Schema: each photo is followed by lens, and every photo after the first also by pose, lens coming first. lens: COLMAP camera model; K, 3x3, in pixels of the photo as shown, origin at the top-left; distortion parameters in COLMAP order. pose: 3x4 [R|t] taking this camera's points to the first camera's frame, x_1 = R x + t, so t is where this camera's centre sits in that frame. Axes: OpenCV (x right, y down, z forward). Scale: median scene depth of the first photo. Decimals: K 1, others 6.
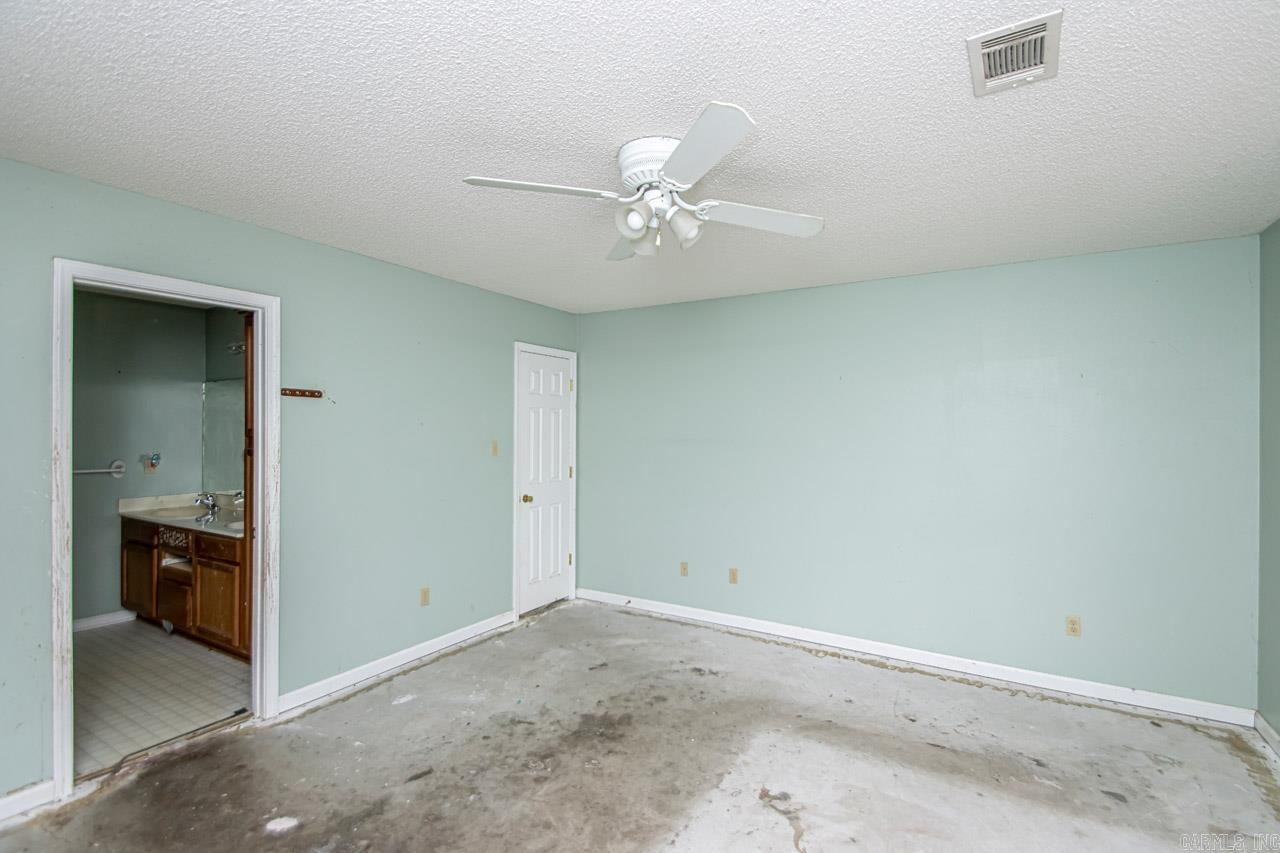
lens RADIAL K [[581.8, 0, 647.2], [0, 581.8, 423.9], [0, 0, 1]] dist [0.017826, -0.016442]
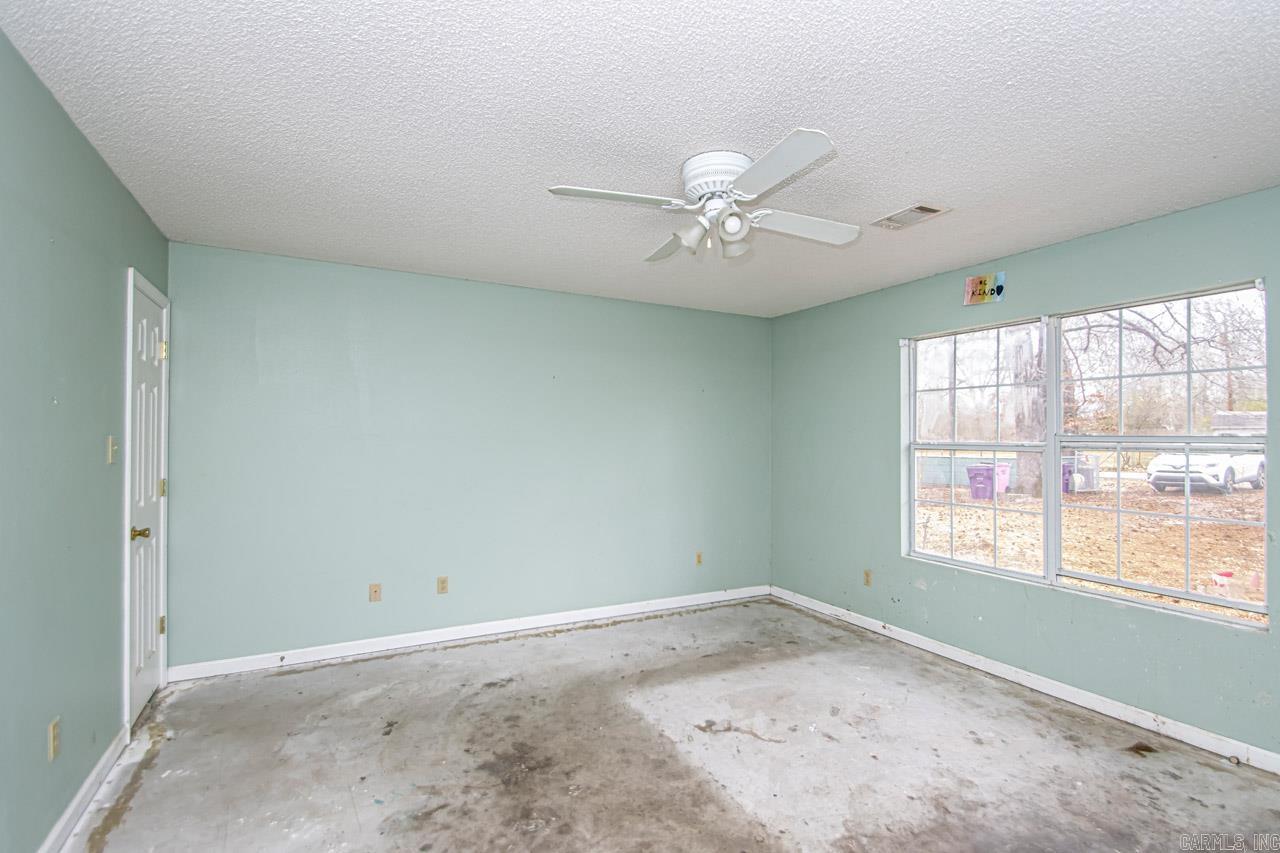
lens RADIAL K [[589.4, 0, 652.4], [0, 589.4, 429.2], [0, 0, 1]] dist [0.013078, -0.017015]
pose [[0.523646, 0.006688, 0.851910, -0.604611], [-0.009628, 0.999952, -0.001932, 0.023881], [-0.851882, -0.007191, 0.523685, 0.323612]]
